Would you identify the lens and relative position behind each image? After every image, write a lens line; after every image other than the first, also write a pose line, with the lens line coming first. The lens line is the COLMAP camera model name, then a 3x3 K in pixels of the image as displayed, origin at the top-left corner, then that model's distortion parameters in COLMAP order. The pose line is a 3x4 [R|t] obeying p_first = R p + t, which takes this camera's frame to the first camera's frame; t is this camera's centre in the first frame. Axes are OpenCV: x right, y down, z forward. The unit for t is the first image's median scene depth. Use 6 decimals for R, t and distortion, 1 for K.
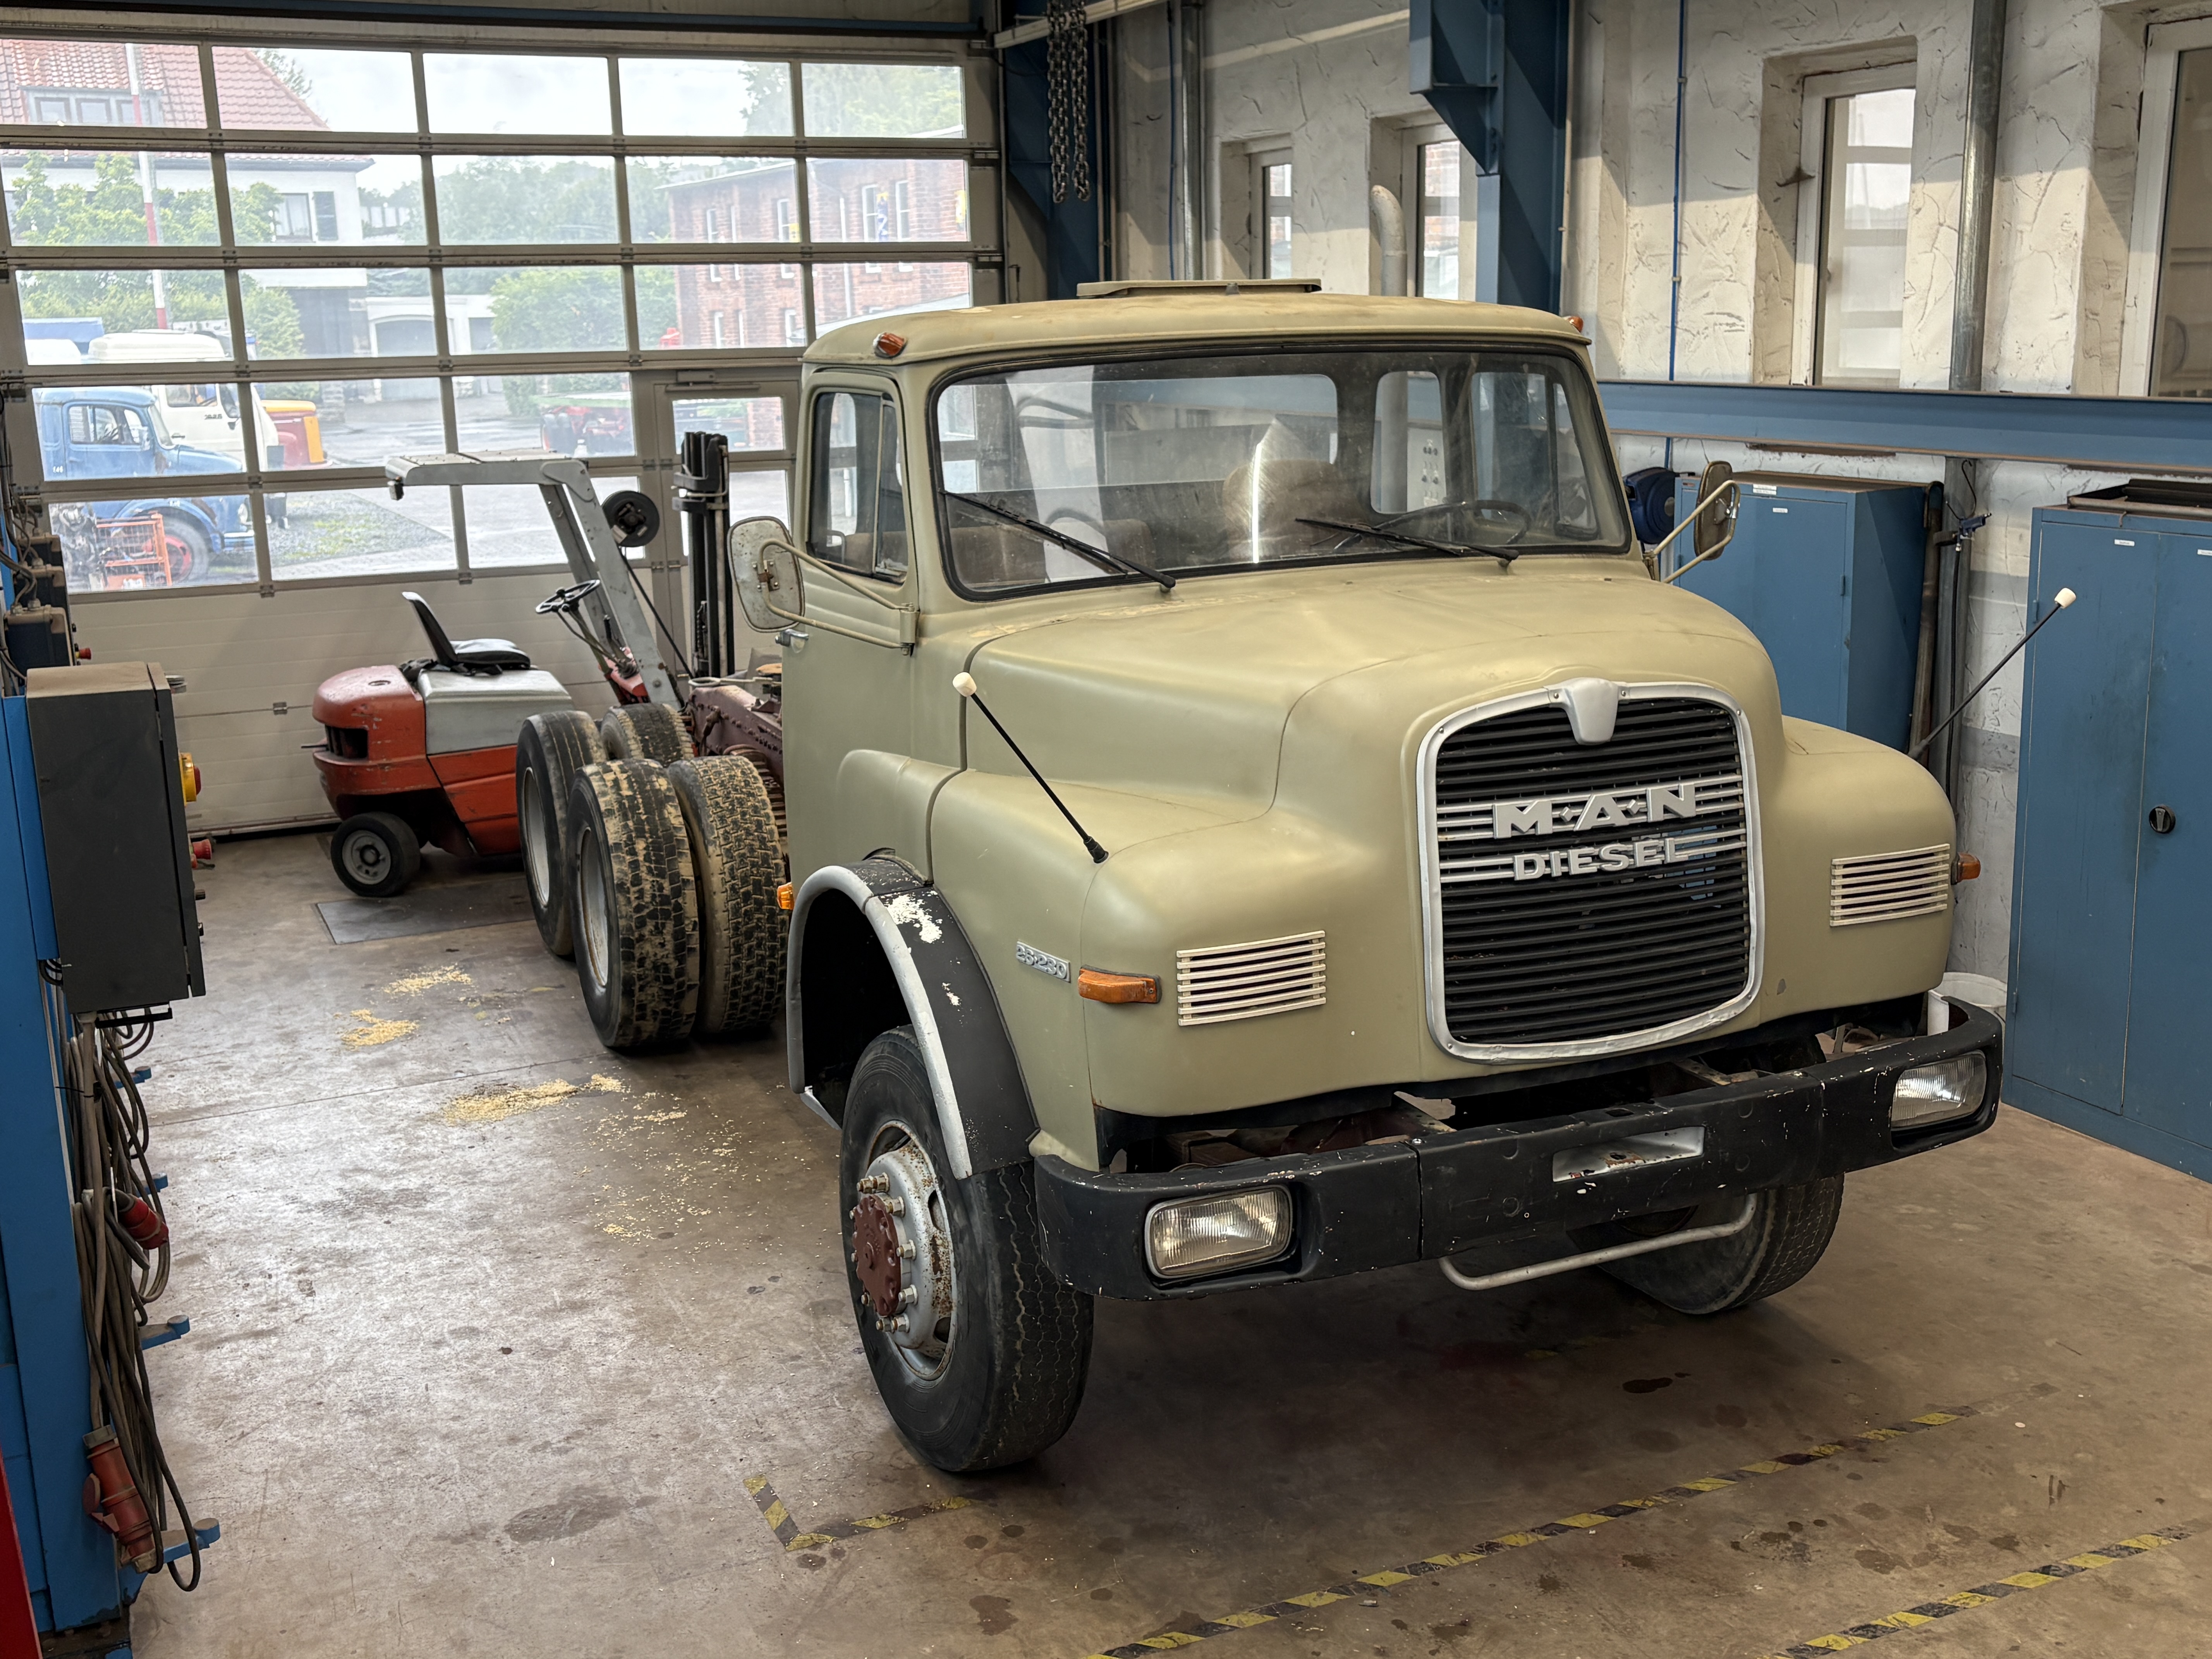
lens RADIAL K [[2290.6, 0, 1106.0], [0, 2290.6, 829.5], [0, 0, 1]] dist [0.158588, -0.440149]
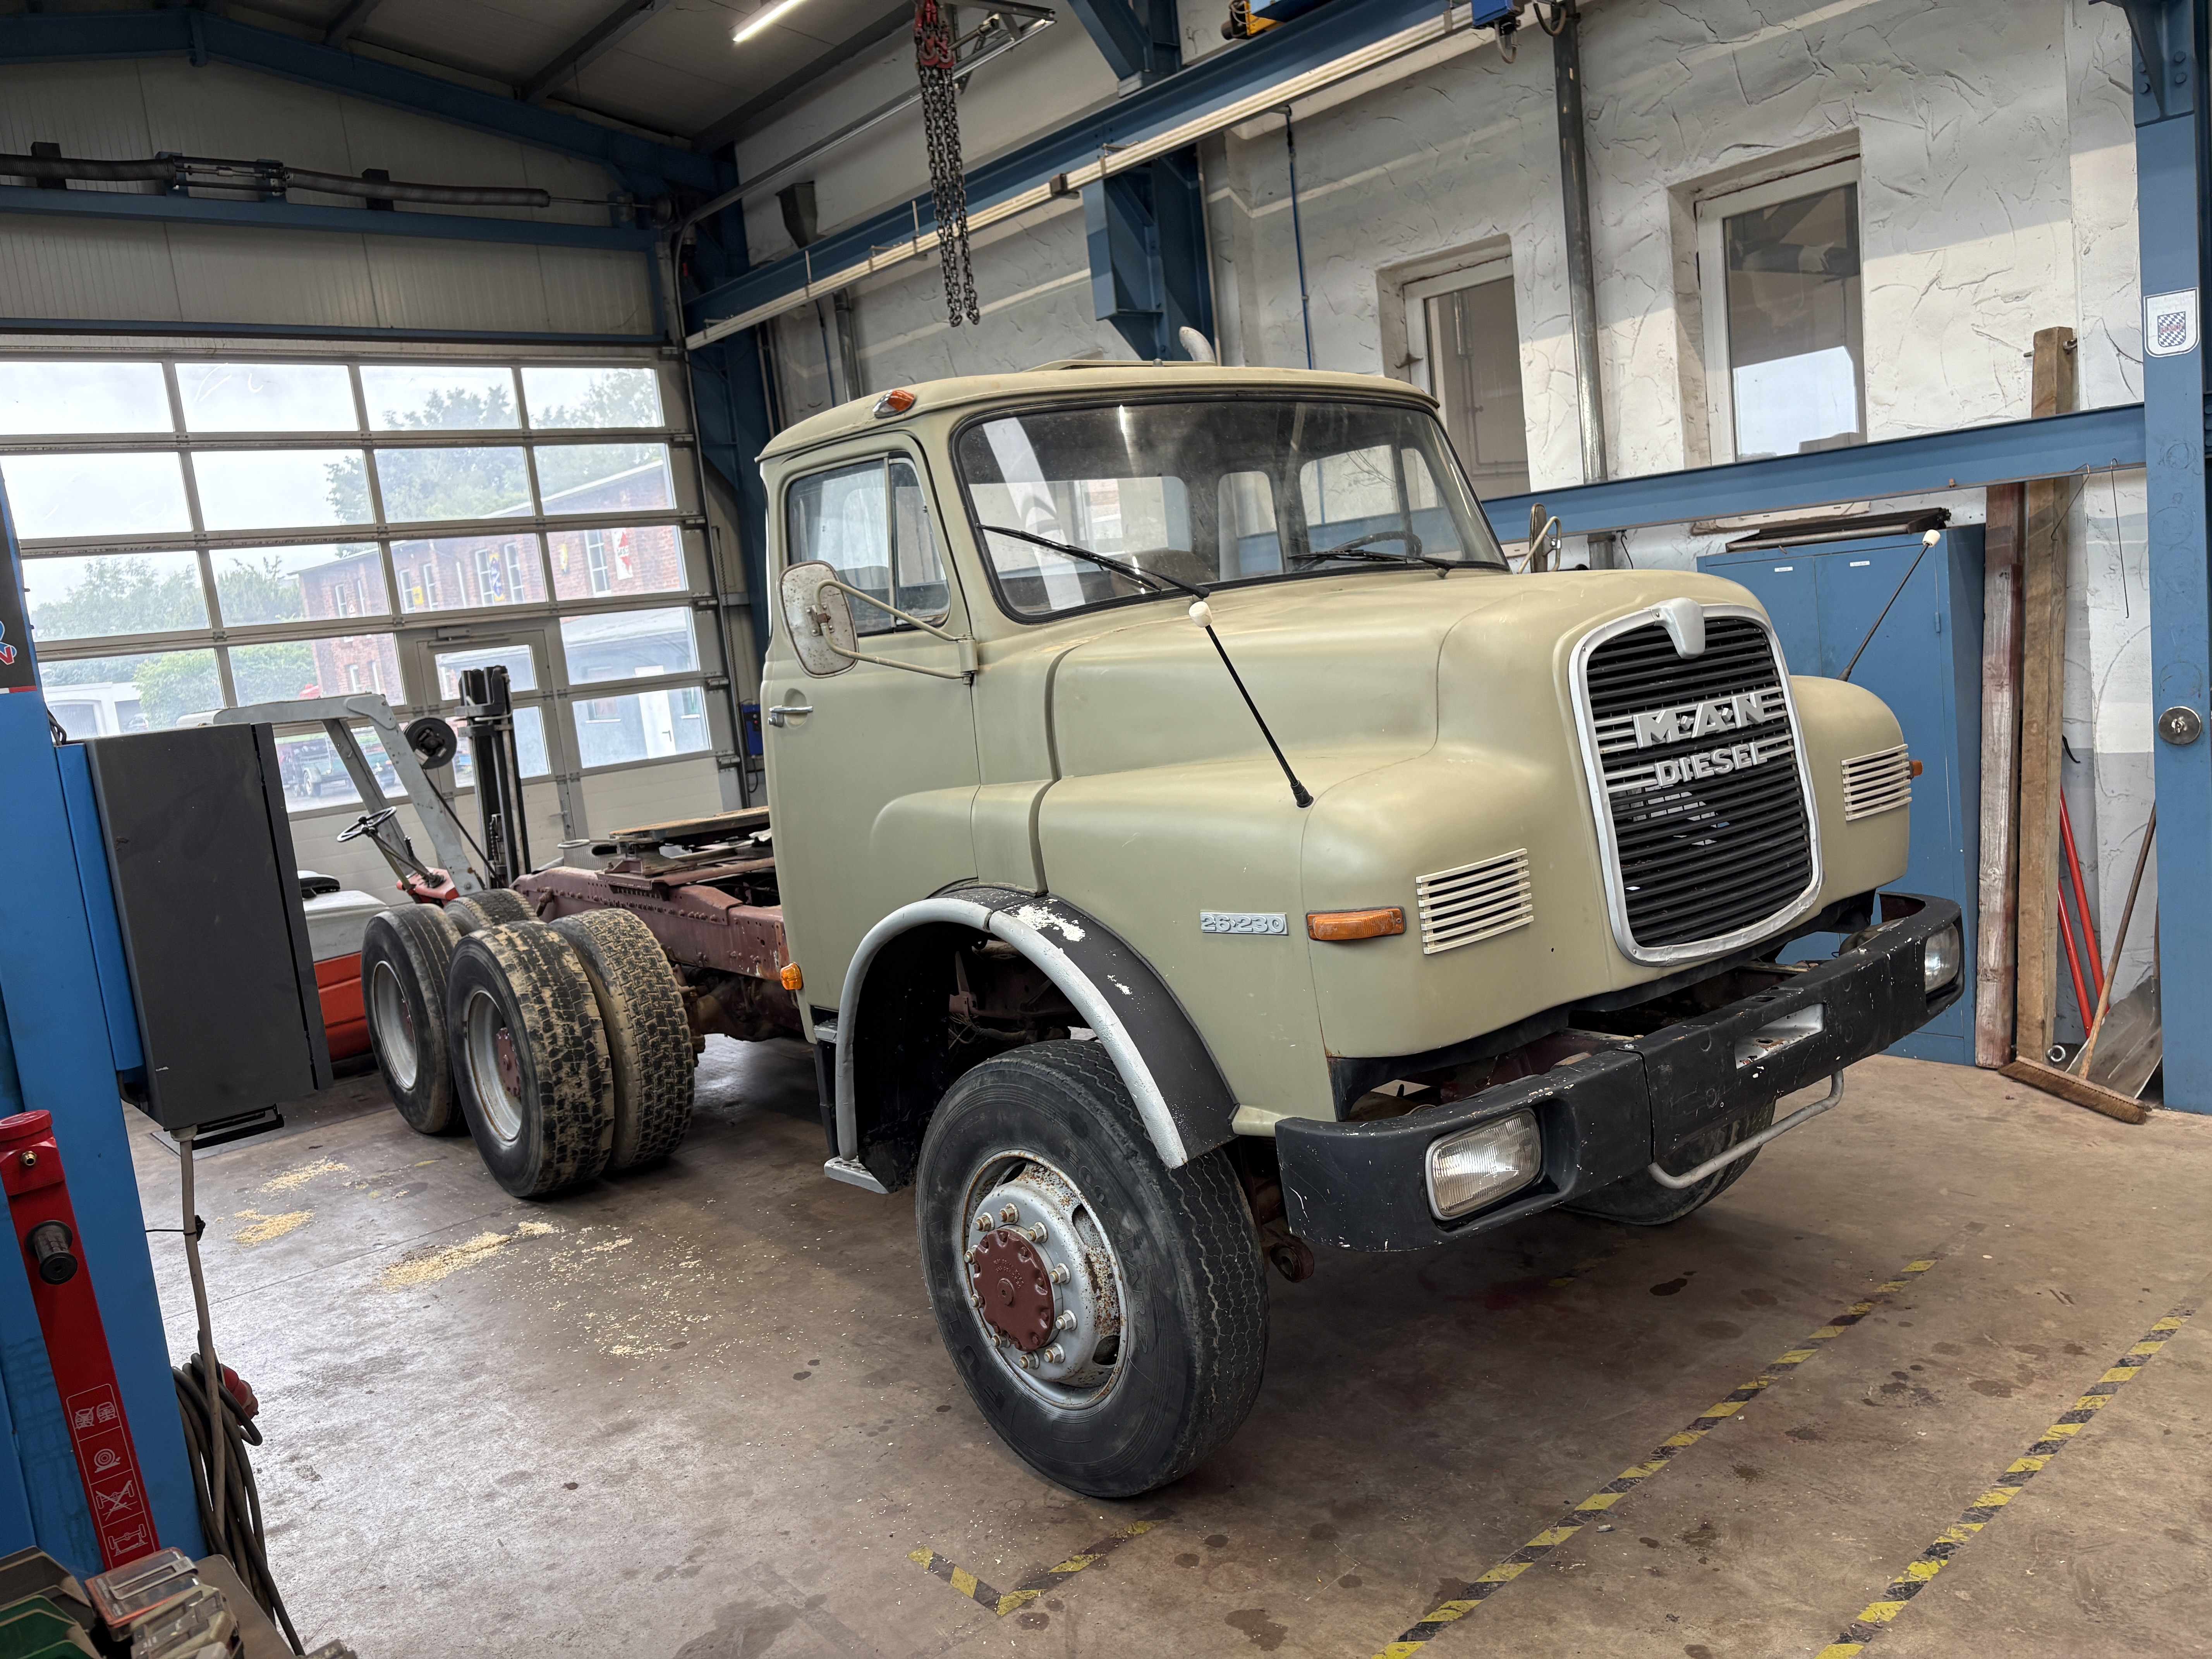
lens RADIAL K [[1689.8, 0, 1106.0], [0, 1689.8, 829.5], [0, 0, 1]] dist [0.035601, 0.003401]
pose [[0.957855, -0.115957, 0.262809, -0.210083], [0.145512, 0.984700, -0.095874, 0.061388], [-0.247671, 0.130075, 0.960073, 0.251364]]
